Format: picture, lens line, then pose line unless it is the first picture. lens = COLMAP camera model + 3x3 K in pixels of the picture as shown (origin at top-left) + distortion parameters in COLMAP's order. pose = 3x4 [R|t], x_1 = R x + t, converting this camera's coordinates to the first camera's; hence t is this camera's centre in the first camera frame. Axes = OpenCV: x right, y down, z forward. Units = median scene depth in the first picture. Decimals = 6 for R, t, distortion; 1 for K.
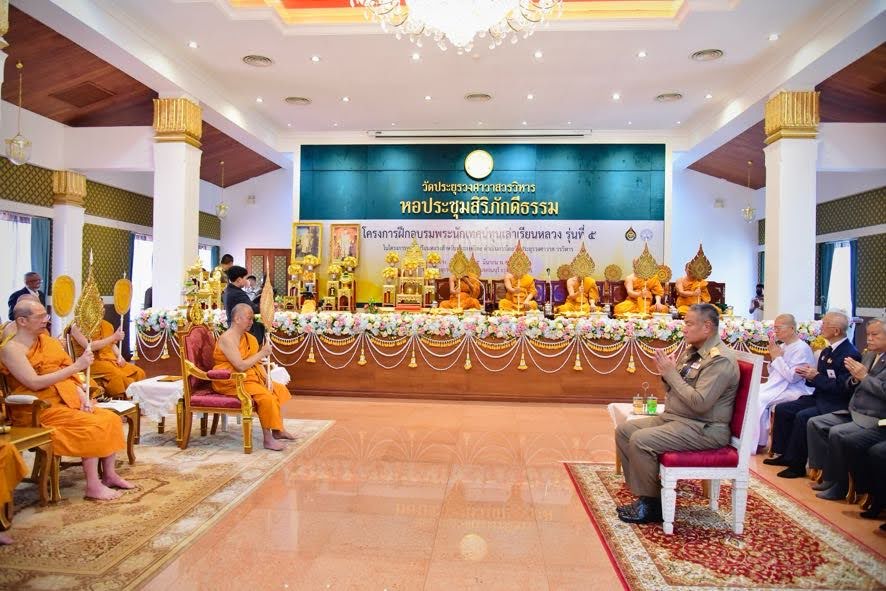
lens RADIAL K [[599.6, 0, 418.4], [0, 599.6, 296.4], [0, 0, 1]] dist [-0.022183, 0.000497]
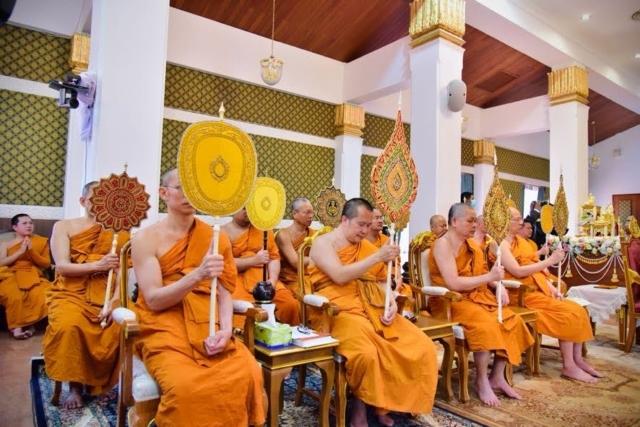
lens RADIAL K [[433.1, 0, 320.8], [0, 433.1, 213.7], [0, 0, 1]] dist [-0.022183, 0.000497]
pose [[0.680948, -0.036823, -0.731405, -0.087339], [-0.019032, 0.997508, -0.067940, 0.030992], [0.732084, 0.060184, 0.678551, 0.028803]]
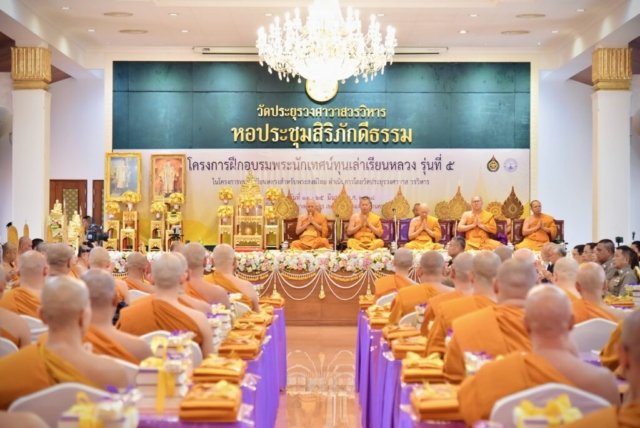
lens RADIAL K [[1436.4, 0, 320.0], [0, 1436.4, 213.8], [0, 0, 1]] dist [0.036983, 0.000000]
pose [[0.992743, -0.010469, 0.119801, -0.165641], [0.012781, 0.999746, -0.018549, 0.005909], [-0.119577, 0.019945, 0.992625, -1.154359]]
